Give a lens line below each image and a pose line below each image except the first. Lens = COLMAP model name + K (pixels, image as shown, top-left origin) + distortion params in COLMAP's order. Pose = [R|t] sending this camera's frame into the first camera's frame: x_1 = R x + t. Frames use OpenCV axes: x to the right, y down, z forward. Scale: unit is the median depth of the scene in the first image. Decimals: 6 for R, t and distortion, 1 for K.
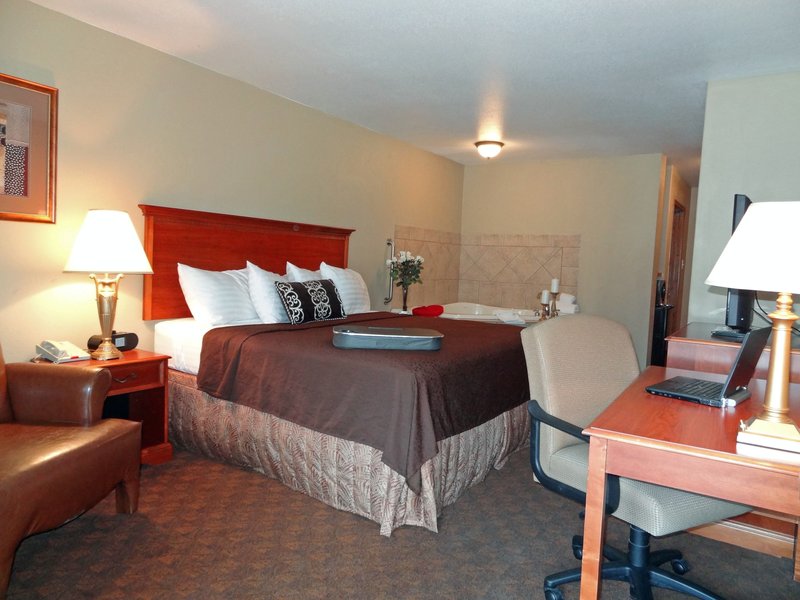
lens RADIAL K [[557.2, 0, 400.0], [0, 557.2, 300.0], [0, 0, 1]] dist [-0.006242, -0.002747]
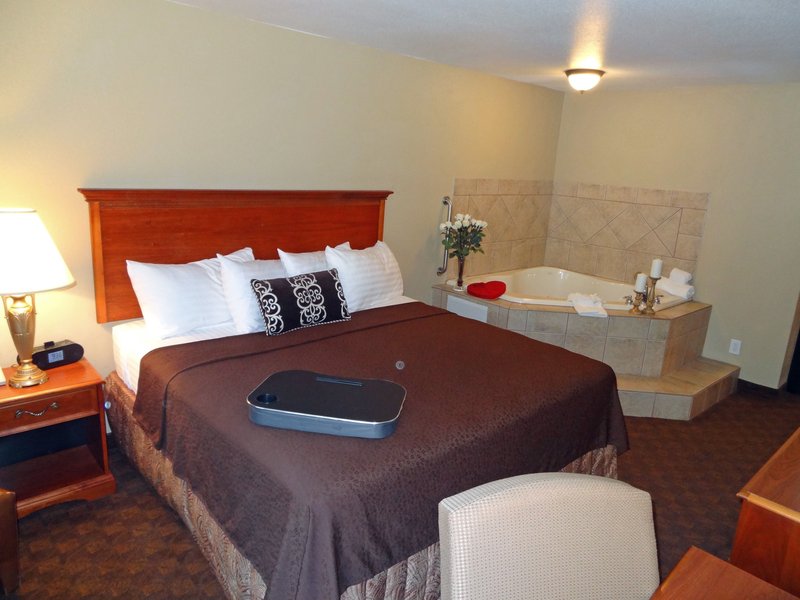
lens RADIAL K [[557.2, 0, 400.0], [0, 557.2, 300.0], [0, 0, 1]] dist [-0.006242, -0.002747]
pose [[0.970050, 0.074123, -0.231320, 0.119611], [-0.034177, 0.984479, 0.172140, -0.103016], [0.240489, -0.159079, 0.957528, 0.186054]]
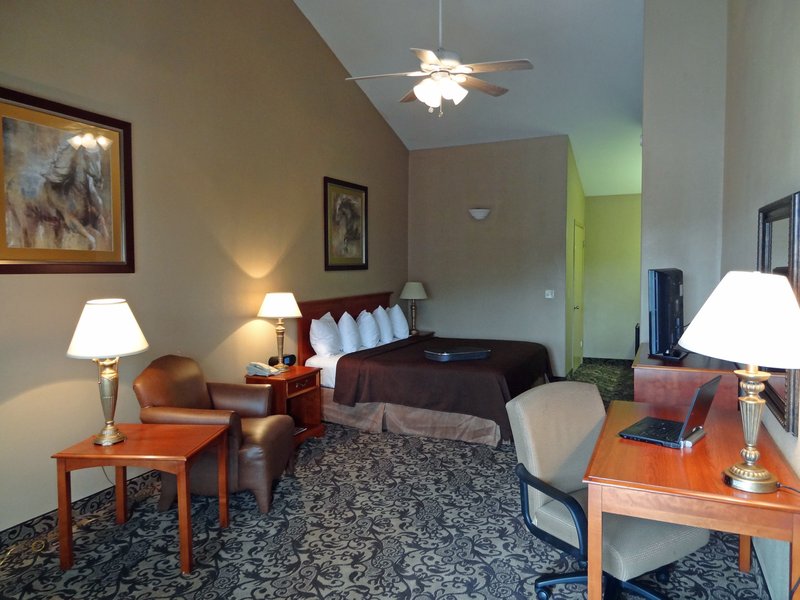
lens RADIAL K [[557.2, 0, 400.0], [0, 557.2, 300.0], [0, 0, 1]] dist [-0.006242, -0.002747]
pose [[0.997310, -0.004013, 0.073189, -0.175945], [0.015930, 0.986501, -0.162979, 0.090989], [-0.071547, 0.163706, 0.983911, -0.296648]]
